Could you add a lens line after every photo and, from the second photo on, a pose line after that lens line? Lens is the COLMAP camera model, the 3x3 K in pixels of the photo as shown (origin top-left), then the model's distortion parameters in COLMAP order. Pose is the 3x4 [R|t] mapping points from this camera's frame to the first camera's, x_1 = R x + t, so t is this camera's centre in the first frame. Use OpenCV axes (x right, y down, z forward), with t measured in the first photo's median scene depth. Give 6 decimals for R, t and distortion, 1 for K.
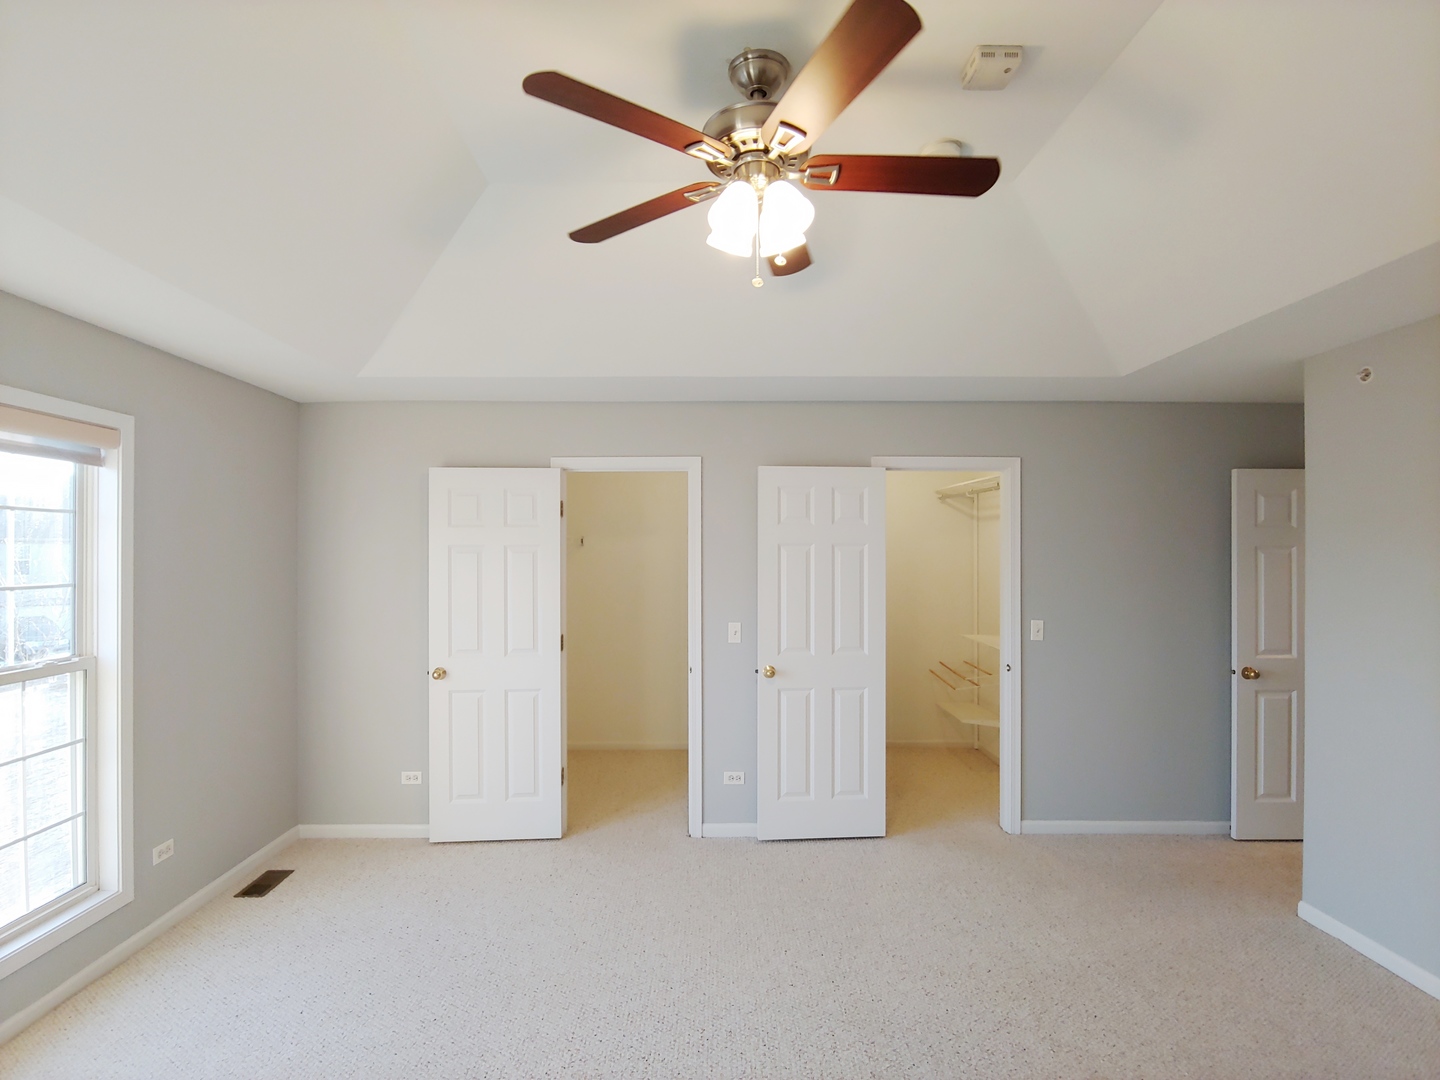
lens RADIAL K [[727.9, 0, 714.8], [0, 727.9, 547.3], [0, 0, 1]] dist [-0.017979, -0.001489]
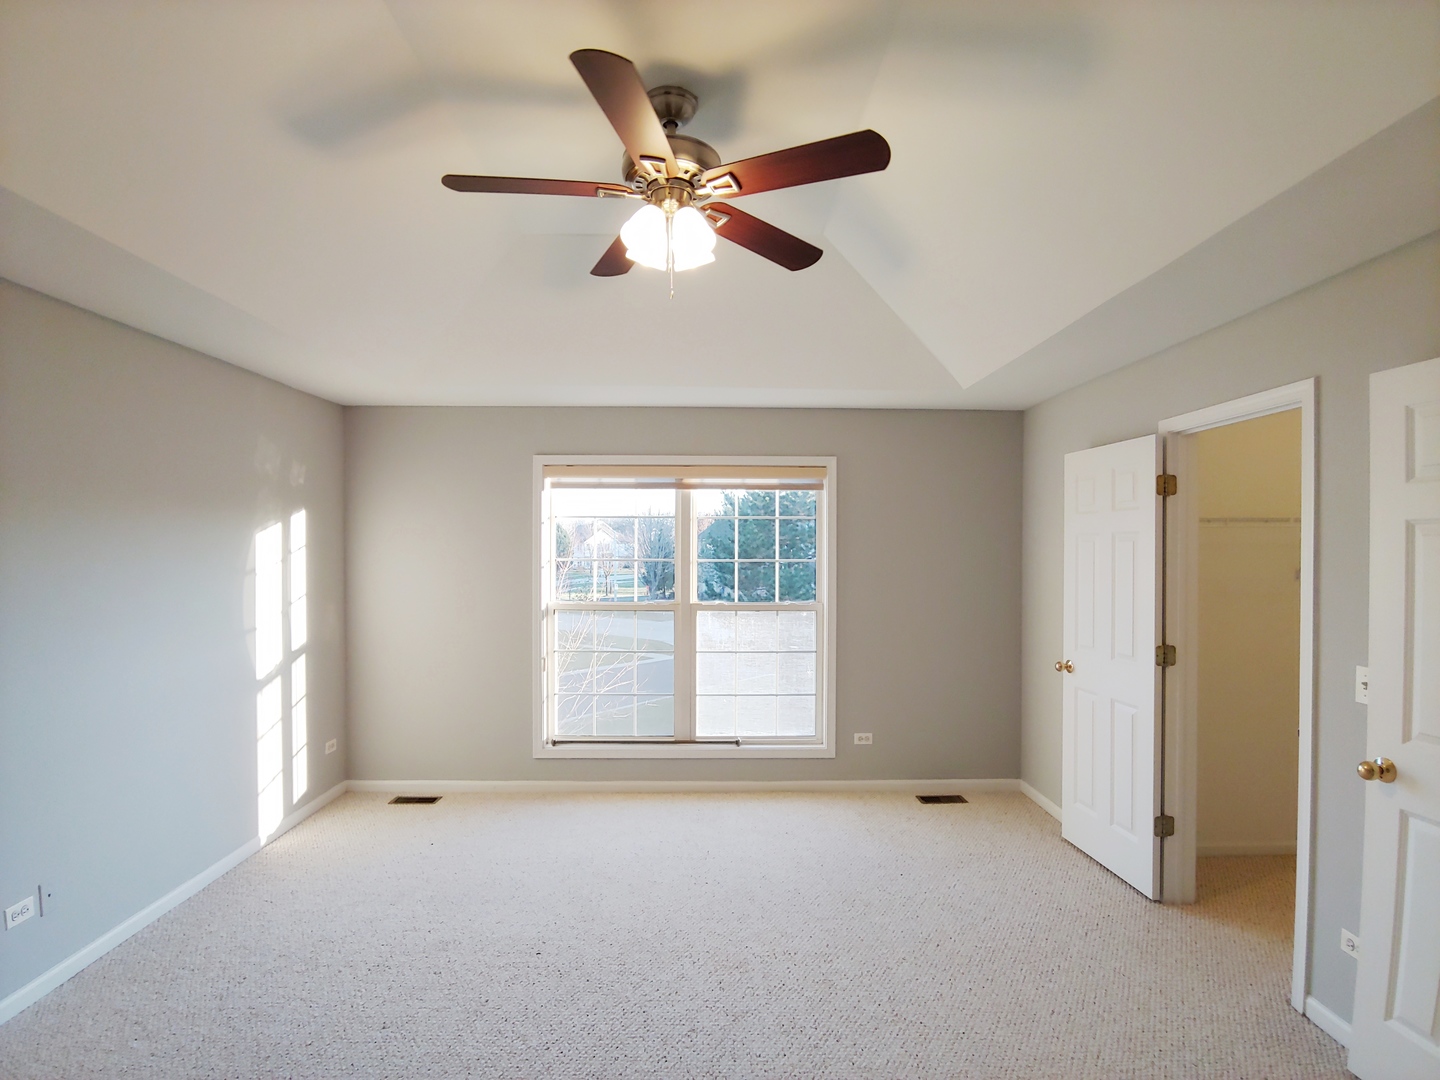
lens RADIAL K [[727.9, 0, 714.8], [0, 727.9, 547.3], [0, 0, 1]] dist [-0.017979, -0.001489]
pose [[-0.002909, 0.001061, -0.999995, 0.589166], [0.005024, 0.999987, 0.001047, 0.012351], [0.999983, -0.005021, -0.002914, 0.530819]]
